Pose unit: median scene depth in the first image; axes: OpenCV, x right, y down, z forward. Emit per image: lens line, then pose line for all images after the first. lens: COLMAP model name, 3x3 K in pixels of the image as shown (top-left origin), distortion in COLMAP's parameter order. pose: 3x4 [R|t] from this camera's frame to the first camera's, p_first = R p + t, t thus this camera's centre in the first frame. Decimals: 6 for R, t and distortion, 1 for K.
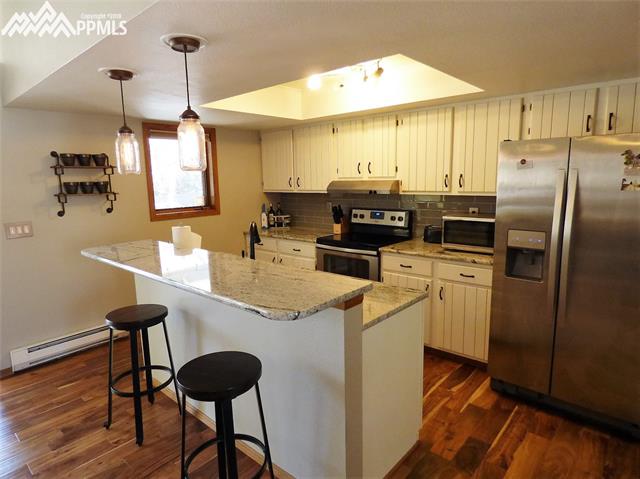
lens RADIAL K [[390.8, 0, 320.0], [0, 390.8, 239.5], [0, 0, 1]] dist [-0.001020, -0.000955]
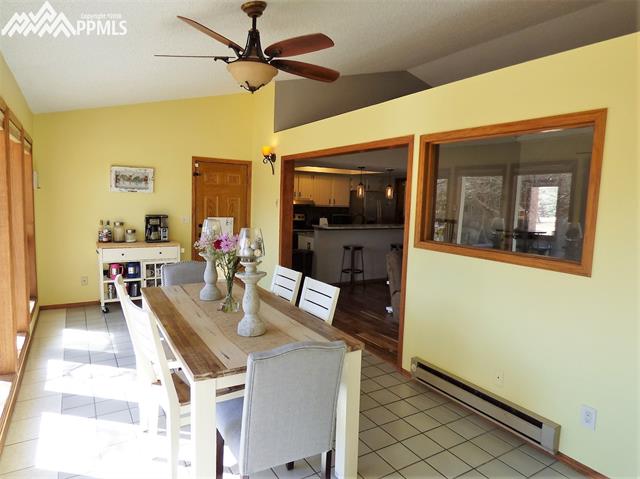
lens RADIAL K [[390.8, 0, 320.0], [0, 390.8, 239.5], [0, 0, 1]] dist [-0.001020, -0.000955]
pose [[0.277281, -0.077101, 0.957690, -2.060156], [0.113437, 0.992430, 0.047055, -0.020792], [-0.954069, 0.095590, 0.283928, 0.290192]]
